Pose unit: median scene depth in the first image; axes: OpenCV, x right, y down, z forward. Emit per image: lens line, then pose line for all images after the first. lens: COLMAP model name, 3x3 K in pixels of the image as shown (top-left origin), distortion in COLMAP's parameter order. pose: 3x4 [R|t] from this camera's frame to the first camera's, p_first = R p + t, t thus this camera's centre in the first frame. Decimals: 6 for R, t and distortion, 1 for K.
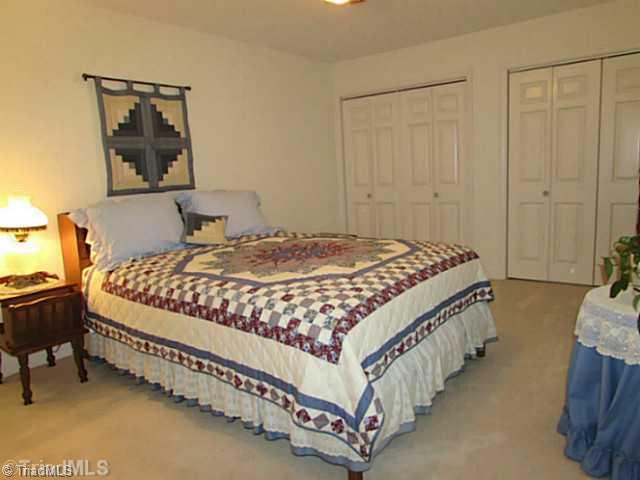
lens RADIAL K [[444.6, 0, 320.0], [0, 444.6, 240.0], [0, 0, 1]] dist [-0.032983, 0.002524]
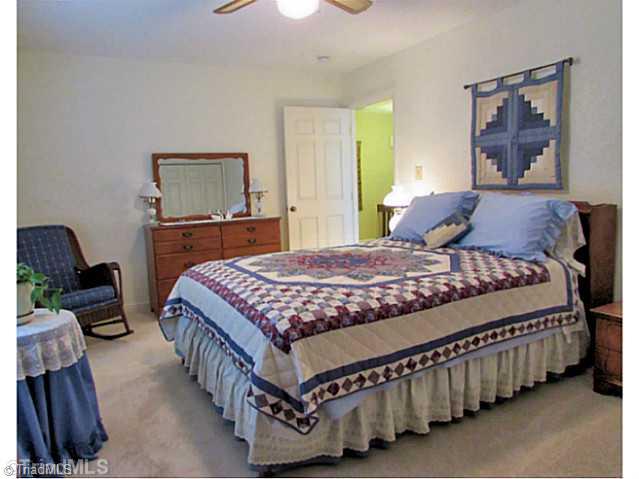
lens RADIAL K [[443.9, 0, 319.5], [0, 443.9, 239.5], [0, 0, 1]] dist [-0.032983, 0.002524]
pose [[-0.360598, 0.182634, -0.914666, 0.684366], [-0.088403, 0.969536, 0.228442, -0.190097], [0.928523, 0.163235, -0.333467, 0.982079]]
